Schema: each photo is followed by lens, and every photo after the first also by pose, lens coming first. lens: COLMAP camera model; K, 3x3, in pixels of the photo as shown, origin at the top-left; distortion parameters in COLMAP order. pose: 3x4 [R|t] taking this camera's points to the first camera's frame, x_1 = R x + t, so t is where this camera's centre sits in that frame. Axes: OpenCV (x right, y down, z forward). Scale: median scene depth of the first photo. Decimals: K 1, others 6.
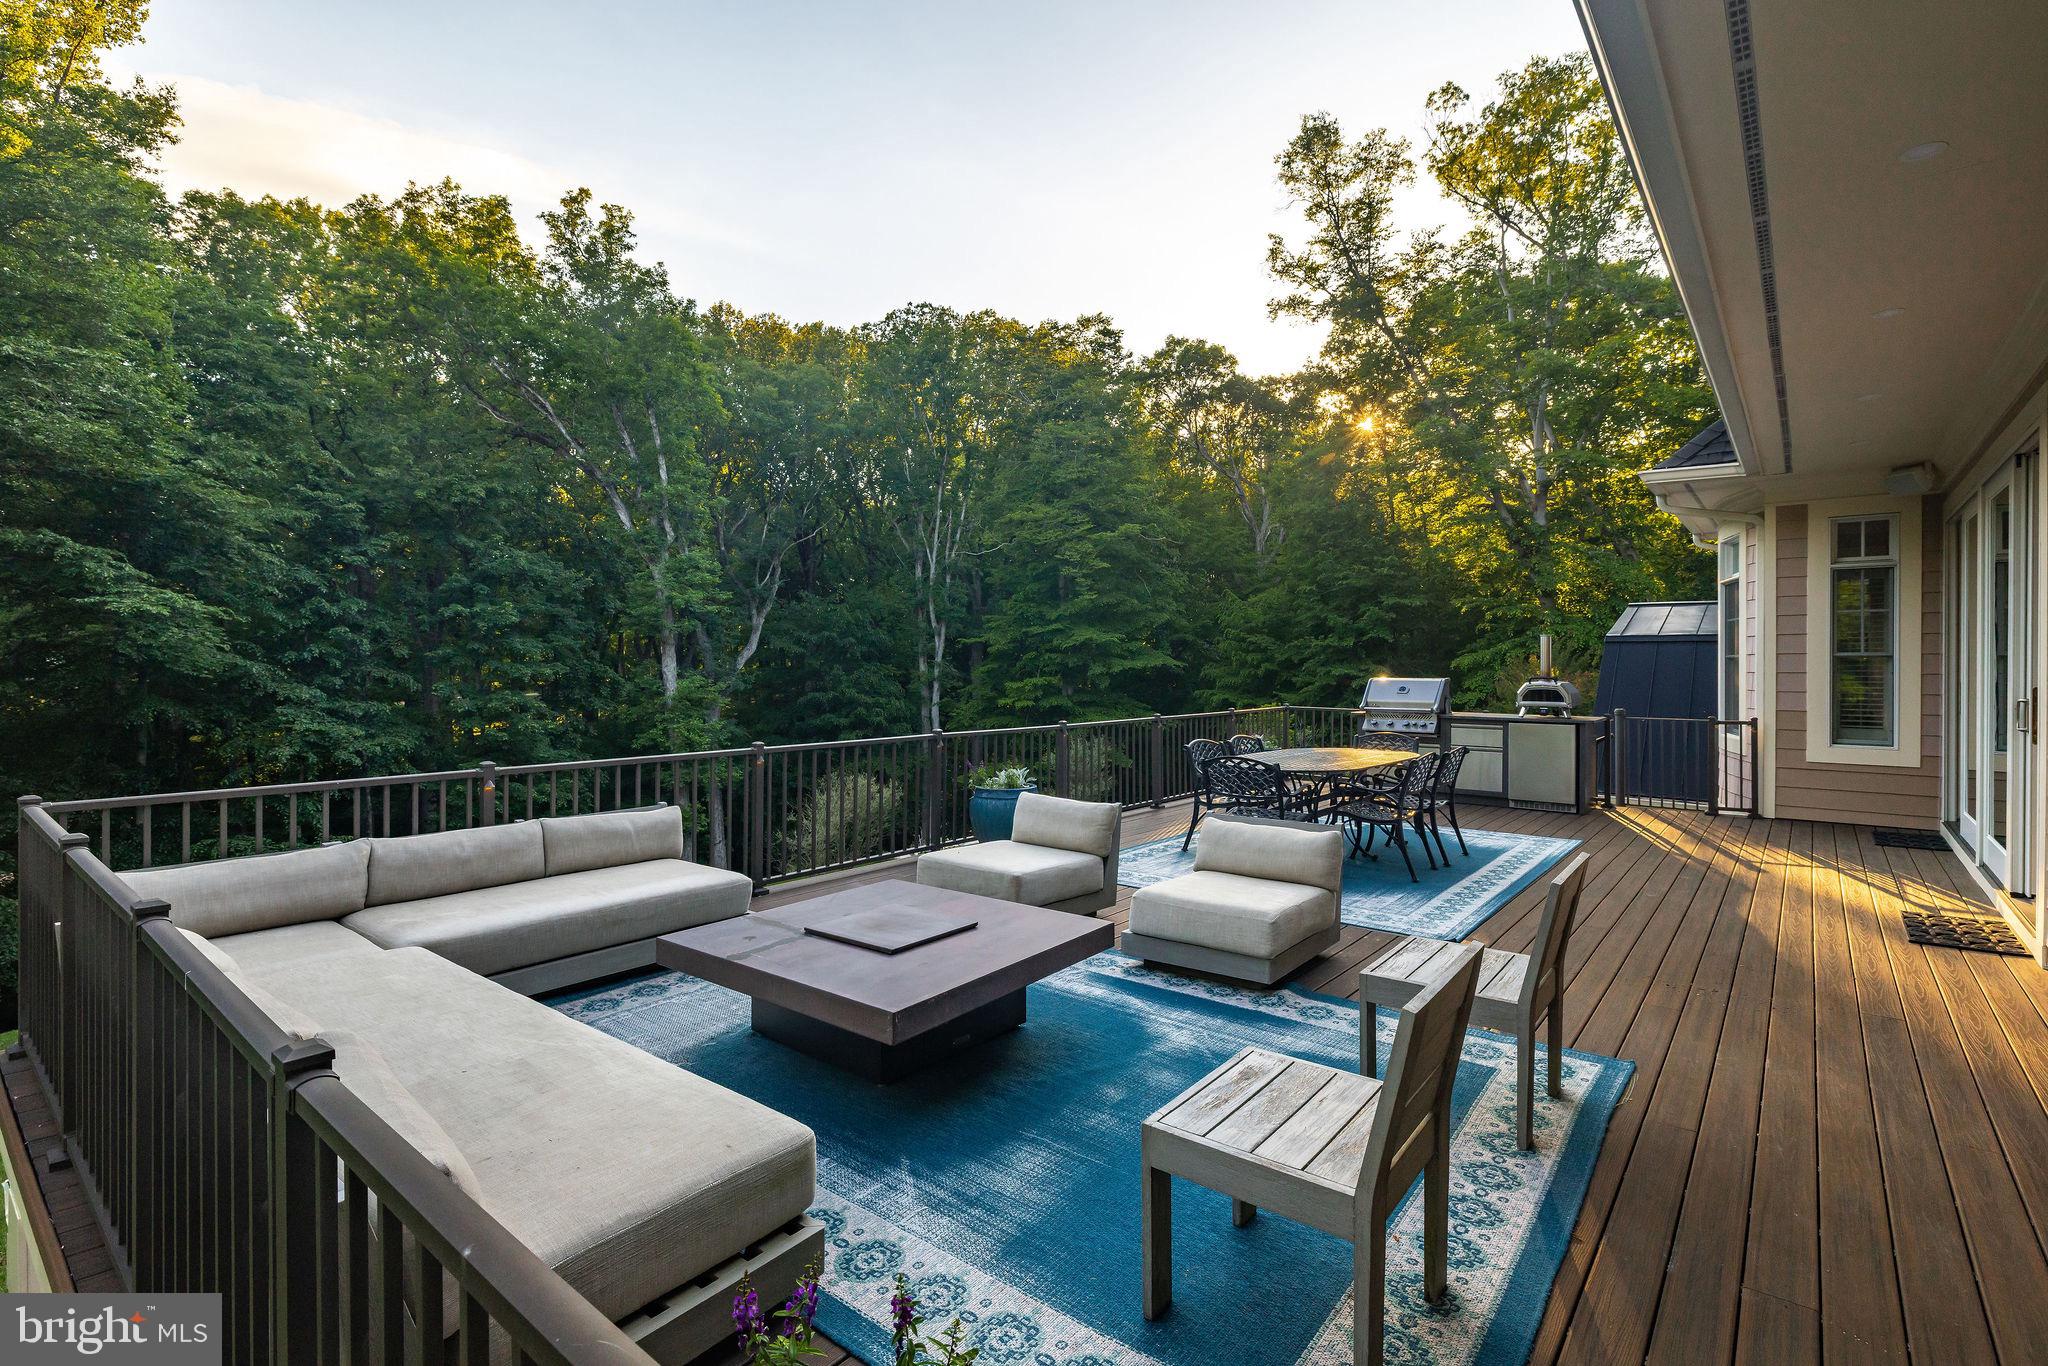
lens RADIAL K [[974.6, 0, 1028.8], [0, 974.6, 692.2], [0, 0, 1]] dist [0.000629, -0.000009]
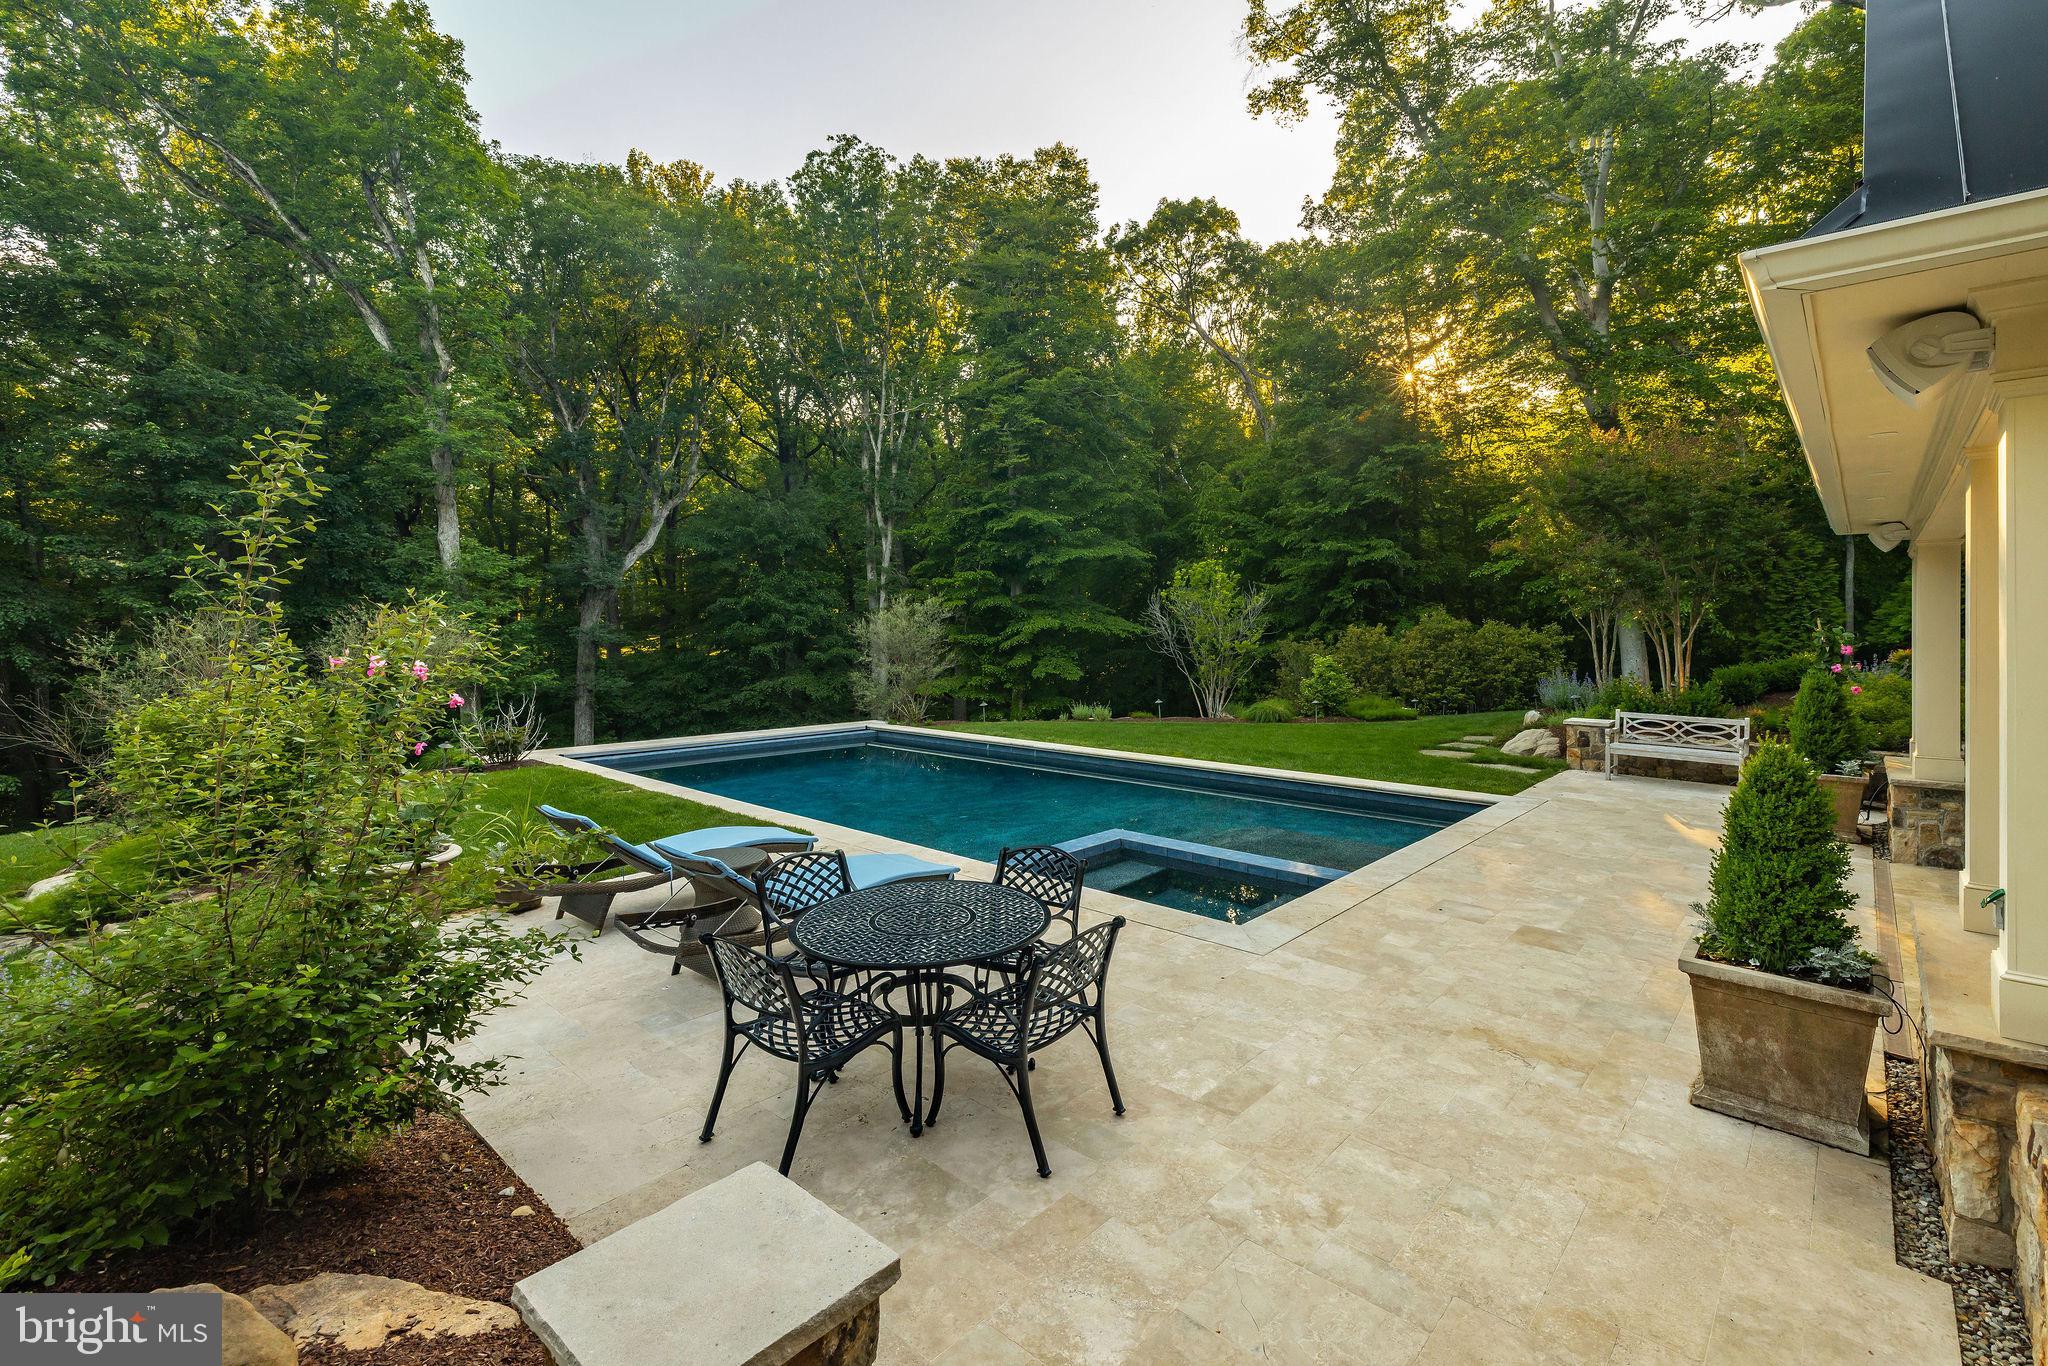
lens RADIAL K [[905.0, 0, 1071.6], [0, 905.0, 640.3], [0, 0, 1]] dist [-0.000953, 0.000100]
pose [[0.999291, 0.004661, -0.037355, 0.119907], [-0.005205, 0.999882, -0.014468, 0.051818], [0.037283, 0.014652, 0.999197, 0.243510]]
